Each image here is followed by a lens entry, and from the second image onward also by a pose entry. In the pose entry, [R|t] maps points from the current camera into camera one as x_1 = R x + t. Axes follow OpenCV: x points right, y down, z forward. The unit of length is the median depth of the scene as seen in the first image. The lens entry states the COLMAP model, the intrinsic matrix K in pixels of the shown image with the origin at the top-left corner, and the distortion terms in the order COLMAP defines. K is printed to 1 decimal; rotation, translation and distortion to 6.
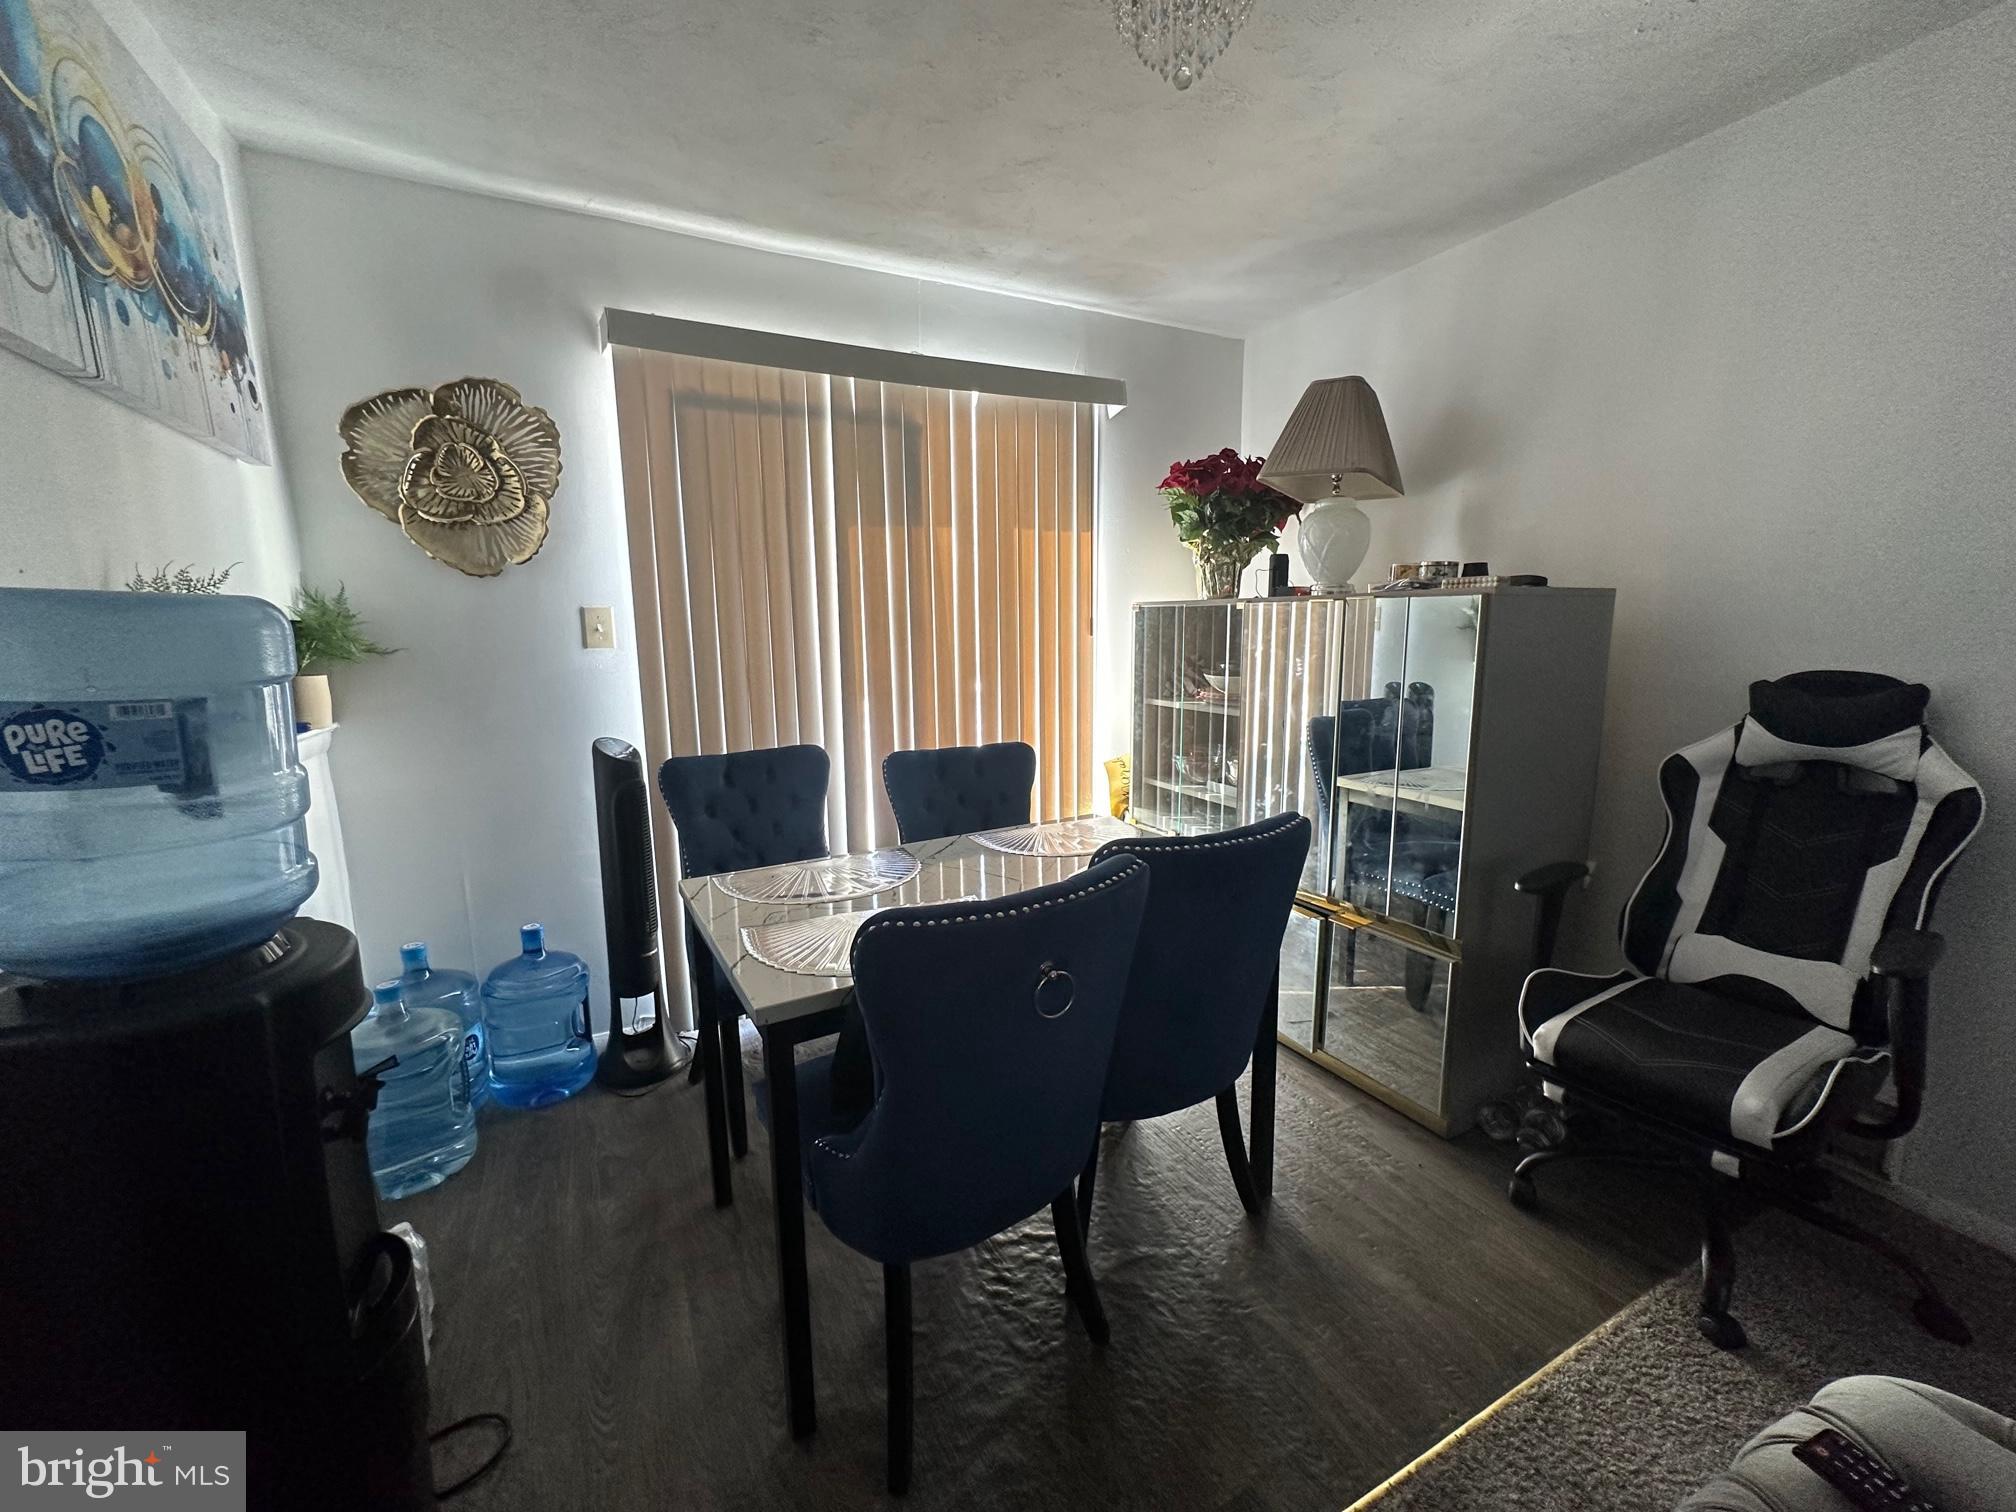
lens RADIAL K [[808.5, 0, 1004.0], [0, 808.5, 756.1], [0, 0, 1]] dist [0.002864, -0.000131]
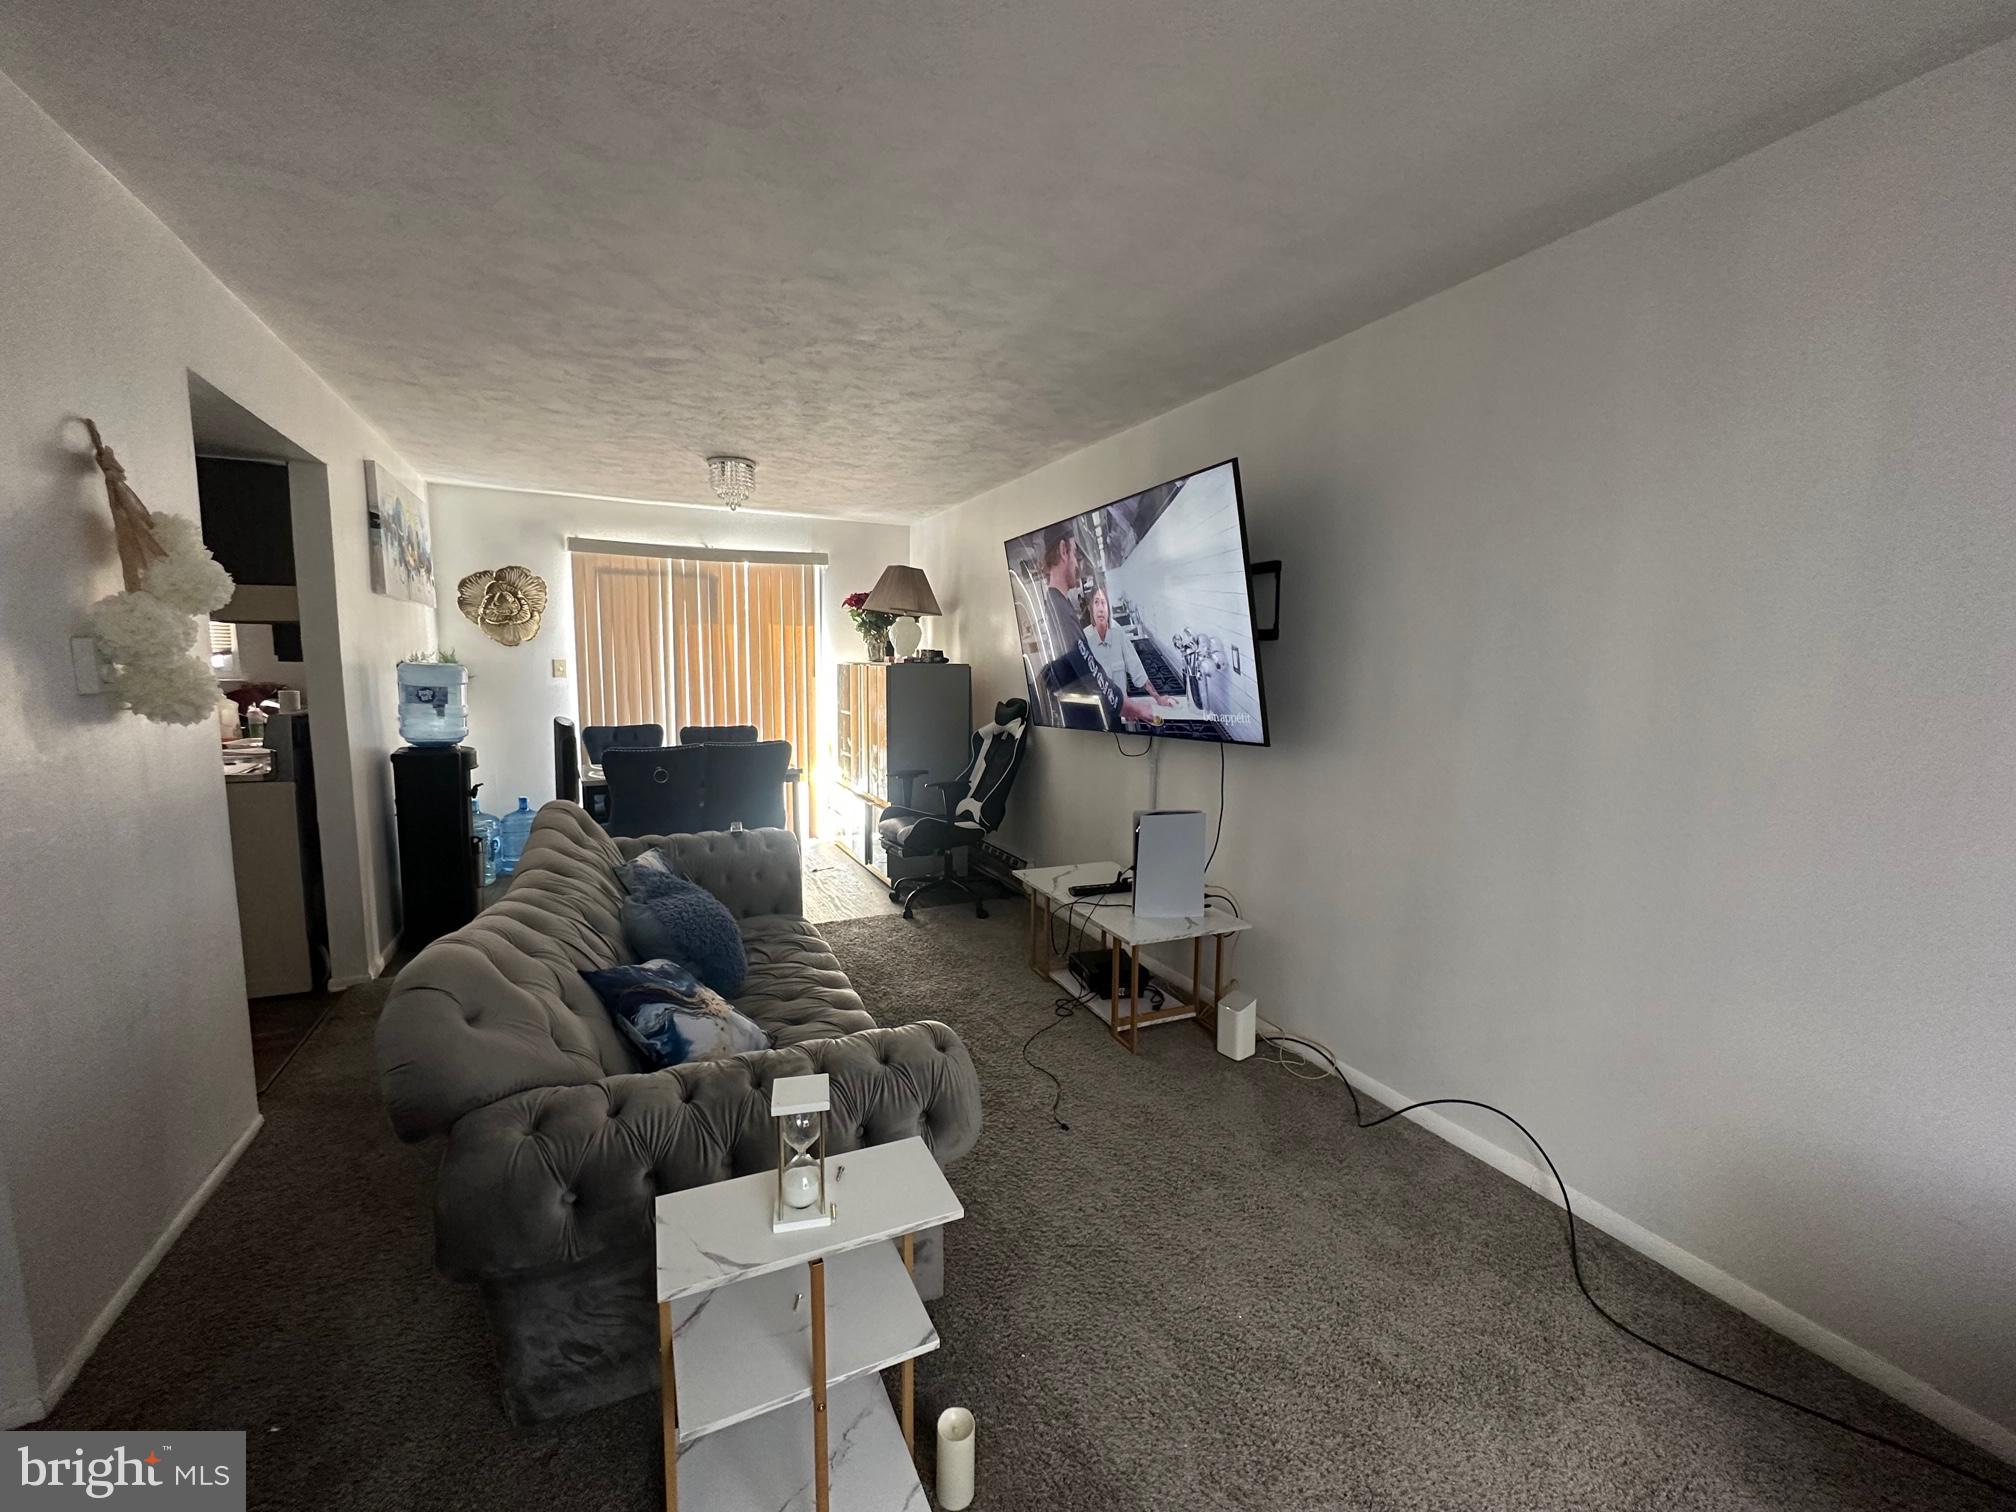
lens RADIAL K [[808.5, 0, 1011.4], [0, 808.5, 759.0], [0, 0, 1]] dist [0.002864, -0.000131]
pose [[0.999537, 0.028462, -0.010755, 0.808441], [-0.028899, 0.998657, -0.043008, 0.158794], [0.009516, 0.043299, 0.999017, -1.265675]]
